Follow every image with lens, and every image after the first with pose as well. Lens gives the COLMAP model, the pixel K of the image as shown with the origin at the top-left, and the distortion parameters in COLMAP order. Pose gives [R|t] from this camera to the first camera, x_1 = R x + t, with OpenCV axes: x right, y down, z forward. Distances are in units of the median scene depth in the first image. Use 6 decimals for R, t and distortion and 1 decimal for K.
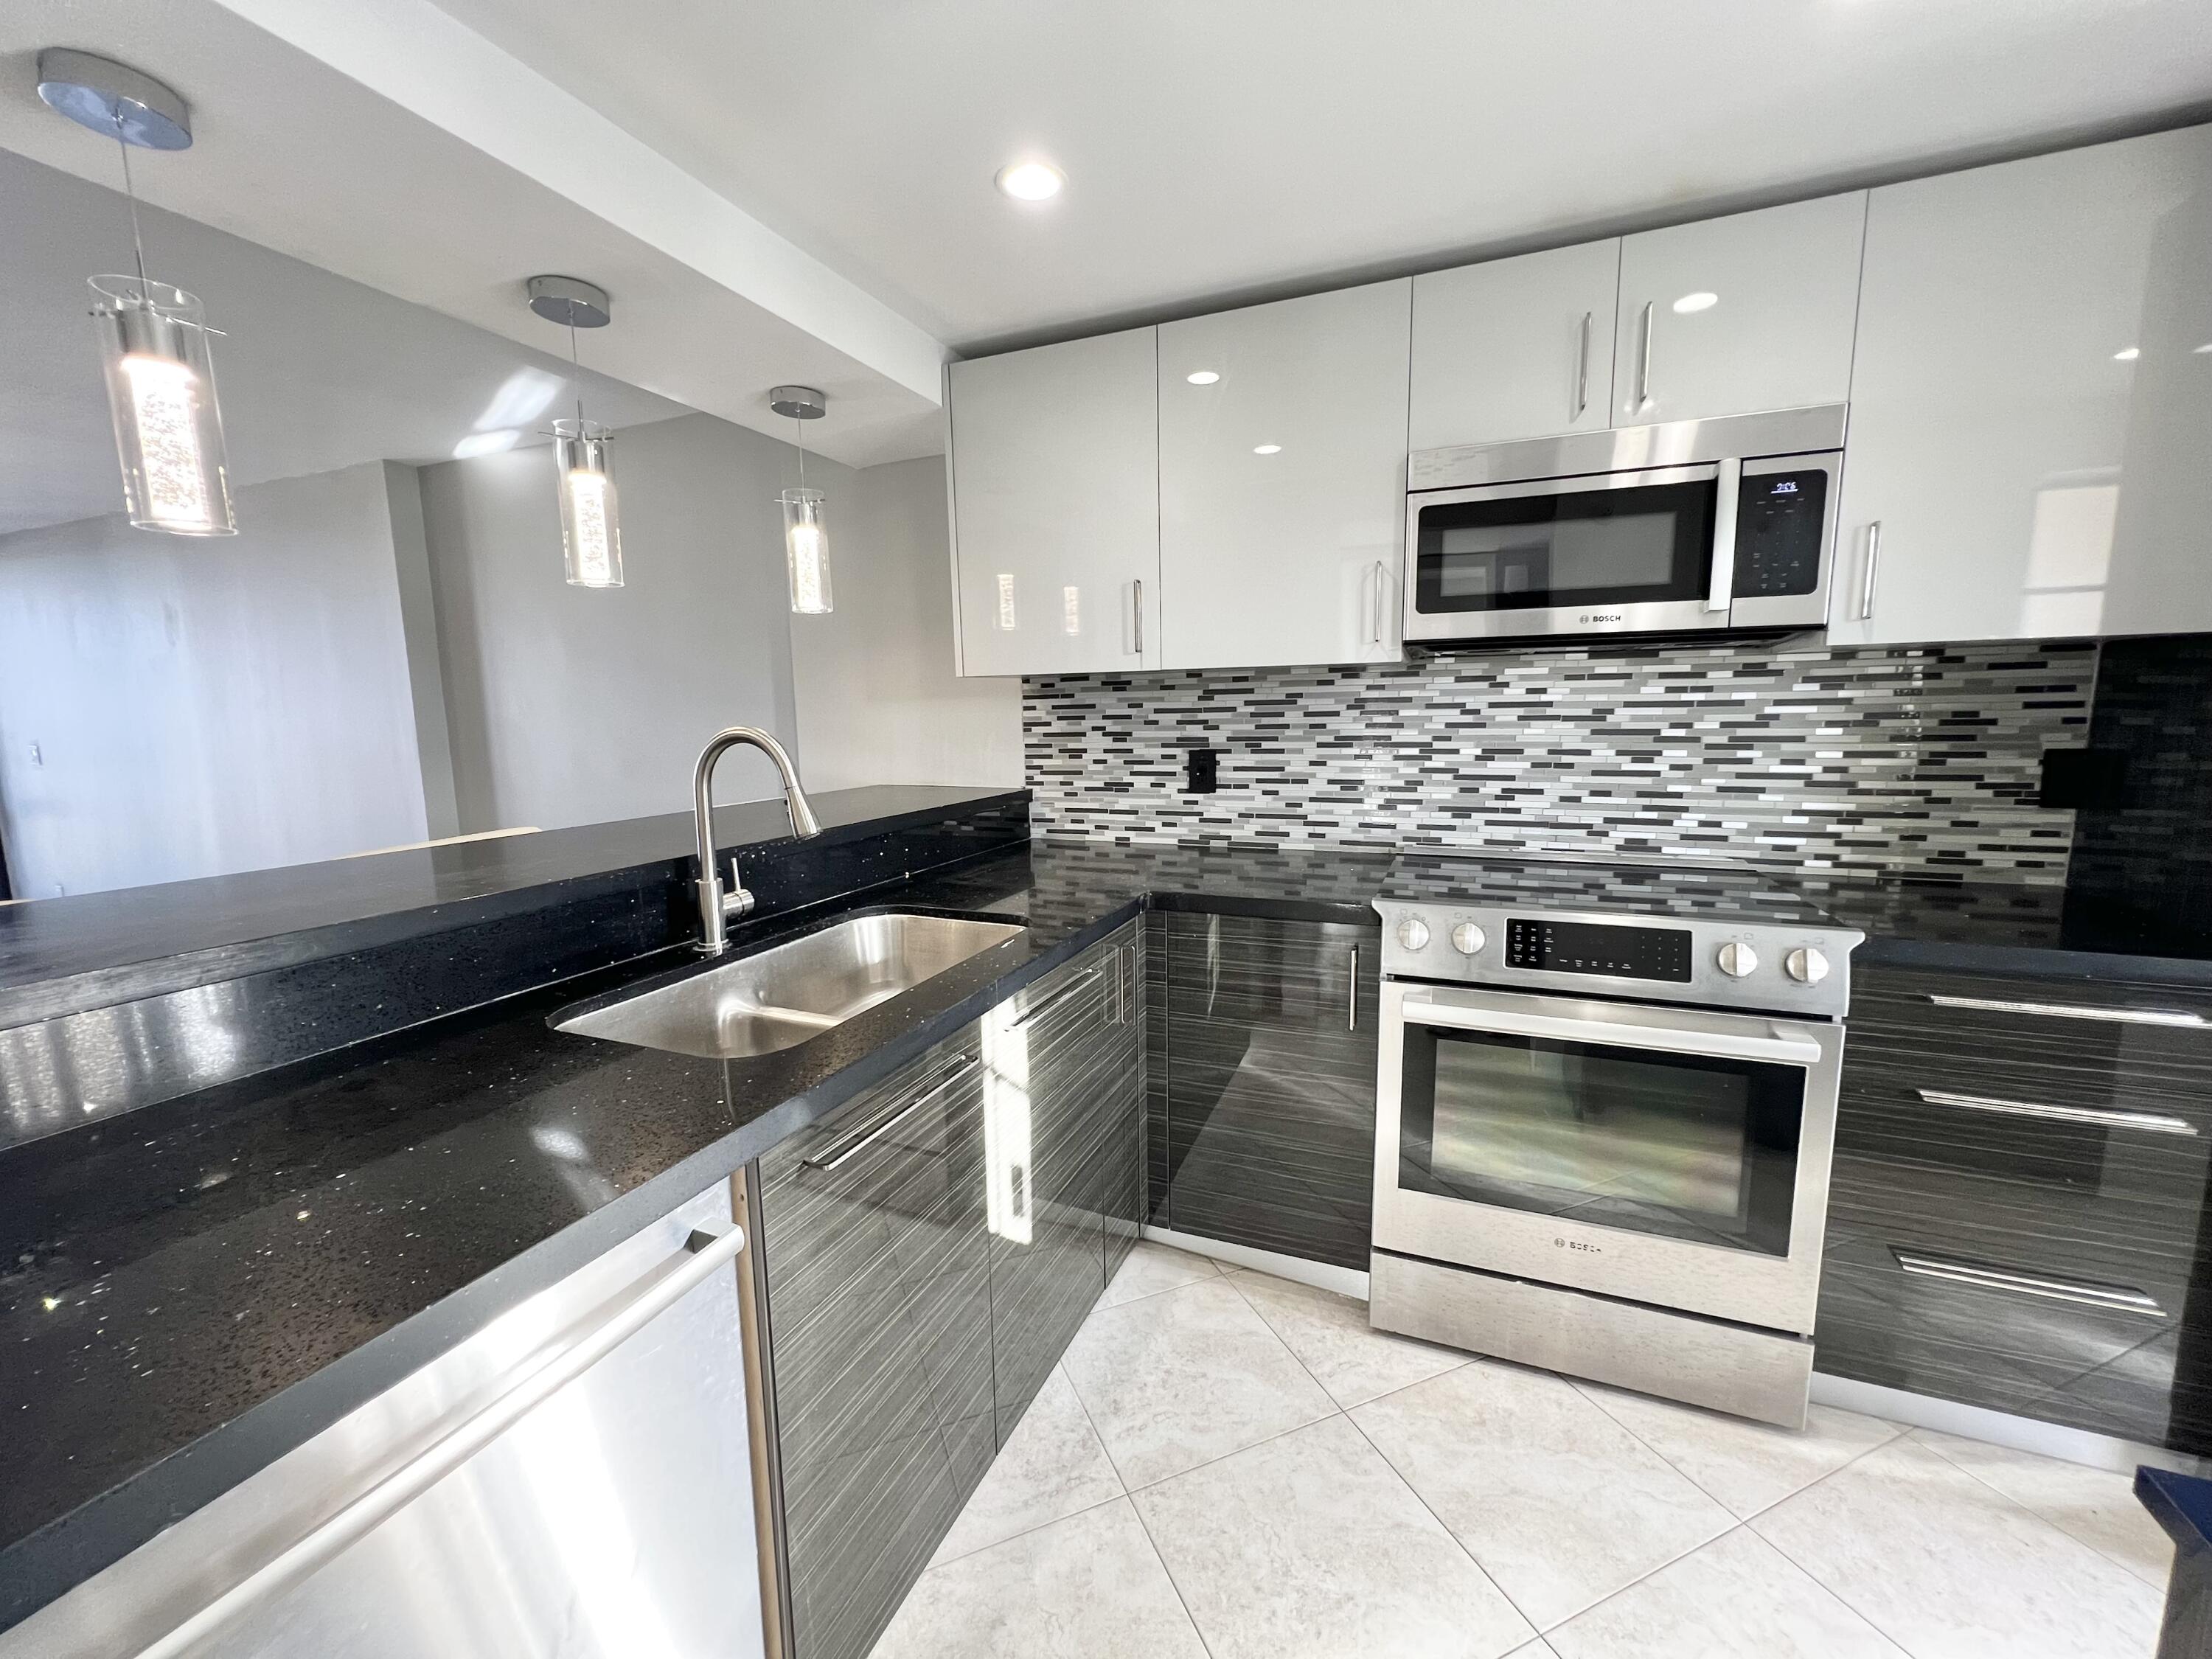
lens RADIAL K [[886.6, 0, 1102.1], [0, 886.6, 830.6], [0, 0, 1]] dist [-0.007014, -0.000414]
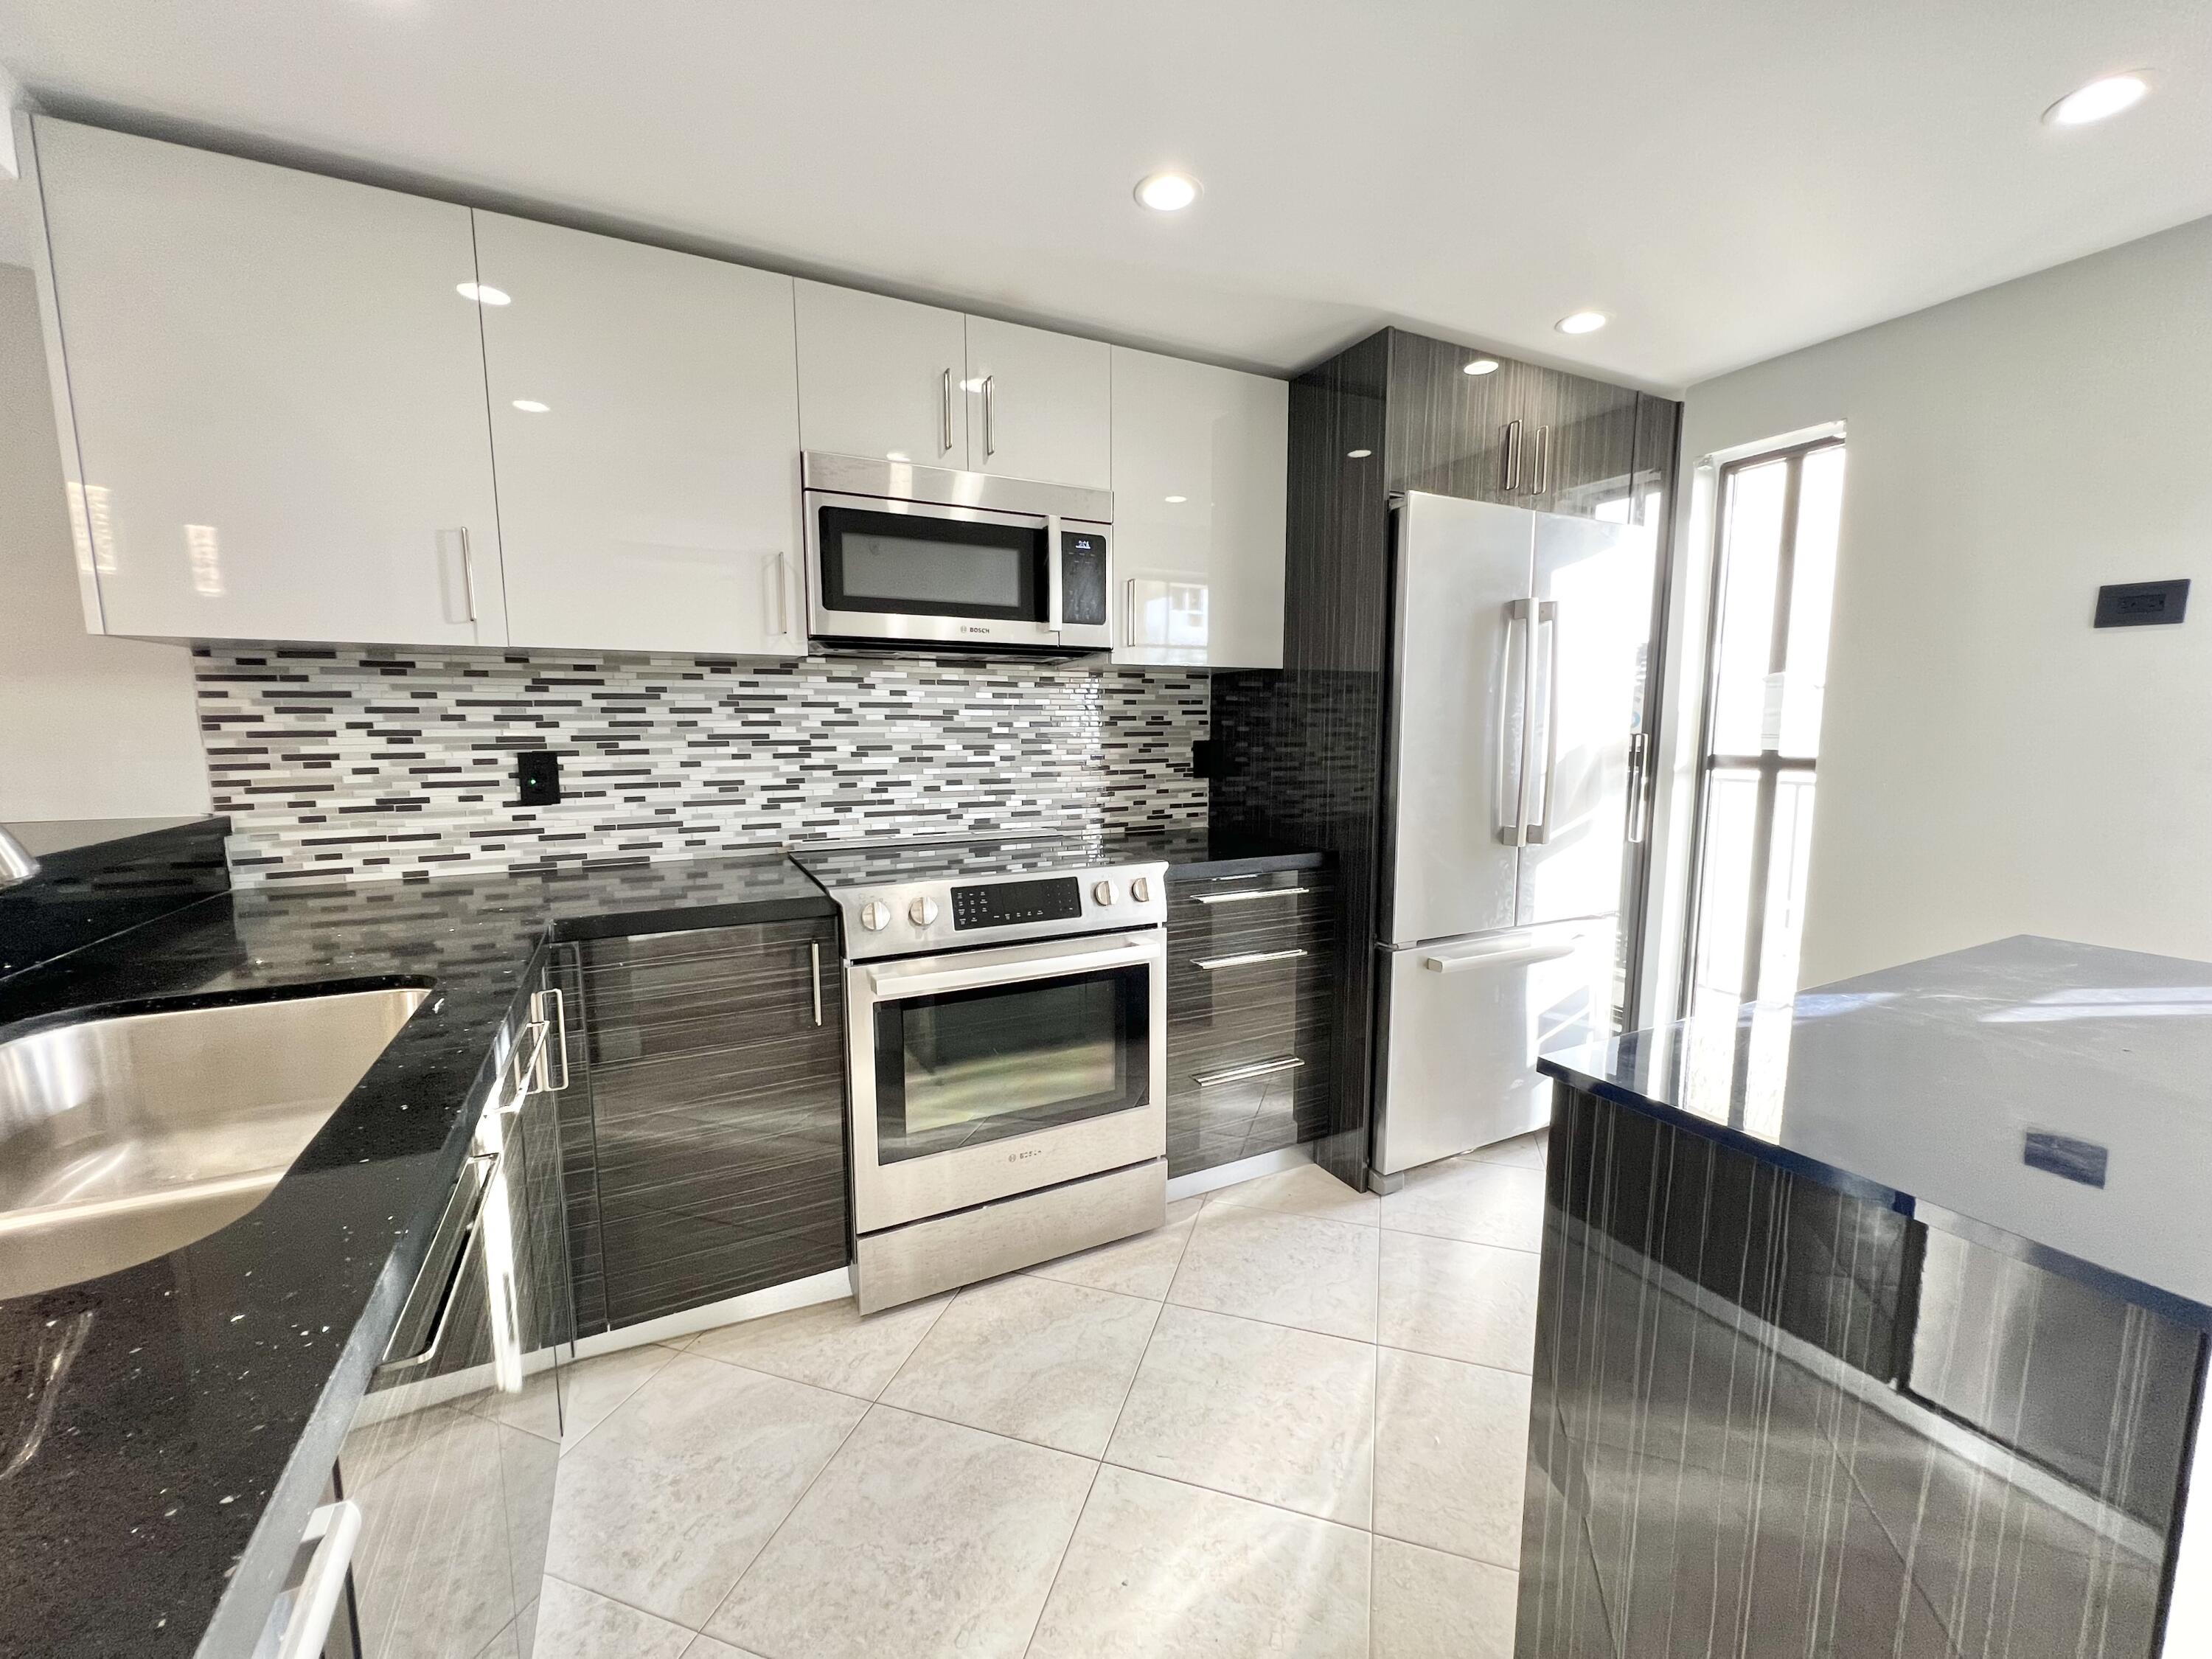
lens RADIAL K [[886.6, 0, 1102.7], [0, 886.6, 831.4], [0, 0, 1]] dist [-0.007014, -0.000414]
pose [[0.643515, -0.077182, 0.761533, -0.216262], [0.095267, 0.995243, 0.020365, 0.018080], [-0.759482, 0.059444, 0.647806, 0.098866]]
